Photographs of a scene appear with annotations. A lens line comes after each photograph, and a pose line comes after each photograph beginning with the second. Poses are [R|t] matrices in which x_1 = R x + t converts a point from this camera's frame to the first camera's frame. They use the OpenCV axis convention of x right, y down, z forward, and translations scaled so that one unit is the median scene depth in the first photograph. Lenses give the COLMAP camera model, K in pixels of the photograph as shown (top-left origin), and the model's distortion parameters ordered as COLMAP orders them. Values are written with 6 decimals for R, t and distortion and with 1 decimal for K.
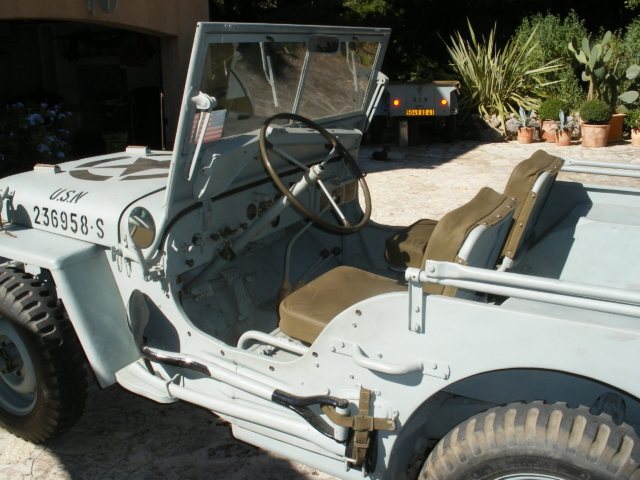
lens RADIAL K [[654.6, 0, 319.9], [0, 654.6, 241.3], [0, 0, 1]] dist [-0.085324, 0.000000]
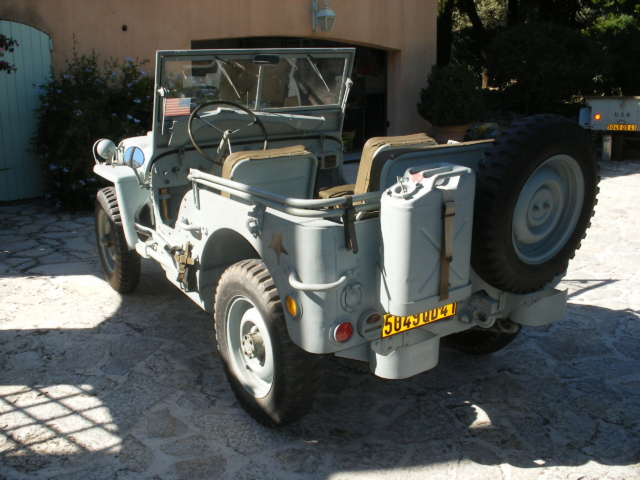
lens RADIAL K [[654.6, 0, 318.8], [0, 654.6, 239.6], [0, 0, 1]] dist [-0.085324, 0.000000]
pose [[0.899039, 0.111675, -0.423388, 0.837303], [-0.120279, 0.992719, 0.006440, 0.111667], [0.421025, 0.045135, 0.905925, -0.385704]]
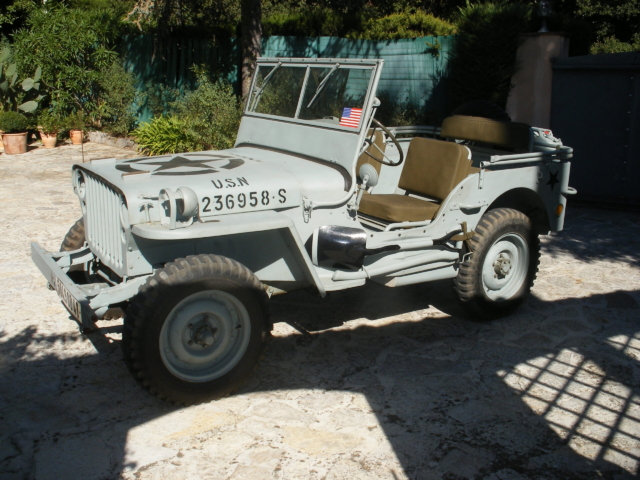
lens RADIAL K [[654.6, 0, 319.4], [0, 654.6, 238.1], [0, 0, 1]] dist [-0.085324, 0.000000]
pose [[0.430430, -0.219592, 0.875505, -1.498776], [0.239647, 0.962947, 0.123705, -0.084189], [-0.870229, 0.156565, 0.467106, 0.261902]]
